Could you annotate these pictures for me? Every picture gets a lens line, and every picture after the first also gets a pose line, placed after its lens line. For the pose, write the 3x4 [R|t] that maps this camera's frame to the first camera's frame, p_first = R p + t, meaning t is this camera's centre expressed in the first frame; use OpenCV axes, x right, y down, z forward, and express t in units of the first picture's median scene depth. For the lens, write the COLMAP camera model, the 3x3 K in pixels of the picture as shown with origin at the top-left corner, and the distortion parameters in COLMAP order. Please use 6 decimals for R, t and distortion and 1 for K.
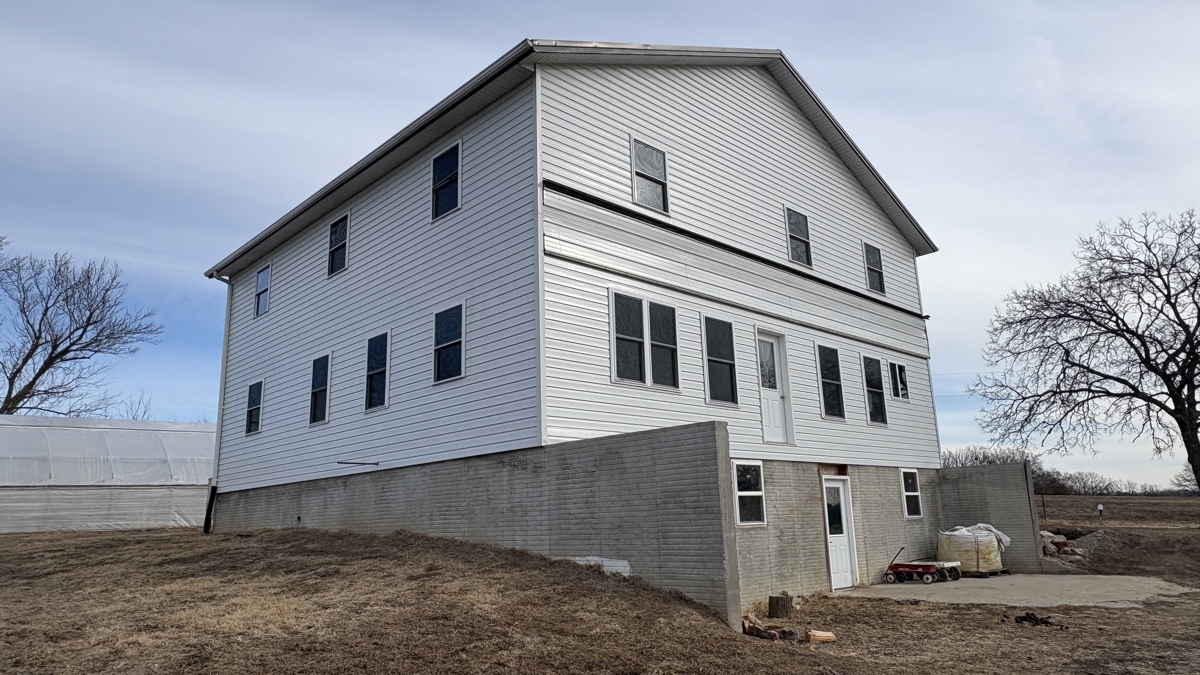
lens RADIAL K [[772.8, 0, 600.1], [0, 772.8, 336.0], [0, 0, 1]] dist [-0.002616, 0.000071]
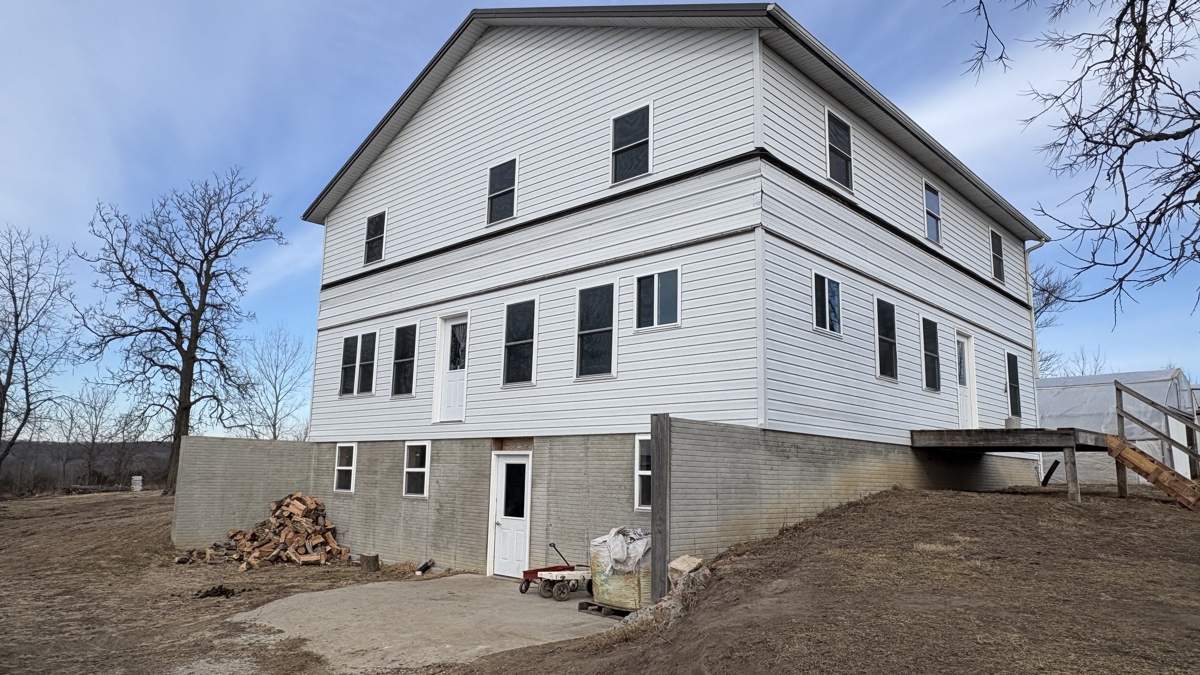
lens RADIAL K [[772.8, 0, 601.2], [0, 772.8, 339.8], [0, 0, 1]] dist [-0.002616, 0.000071]
pose [[0.050755, -0.139195, -0.988963, 1.218214], [0.215636, 0.968410, -0.125236, 0.193651], [0.975154, -0.206900, 0.079167, 1.072811]]
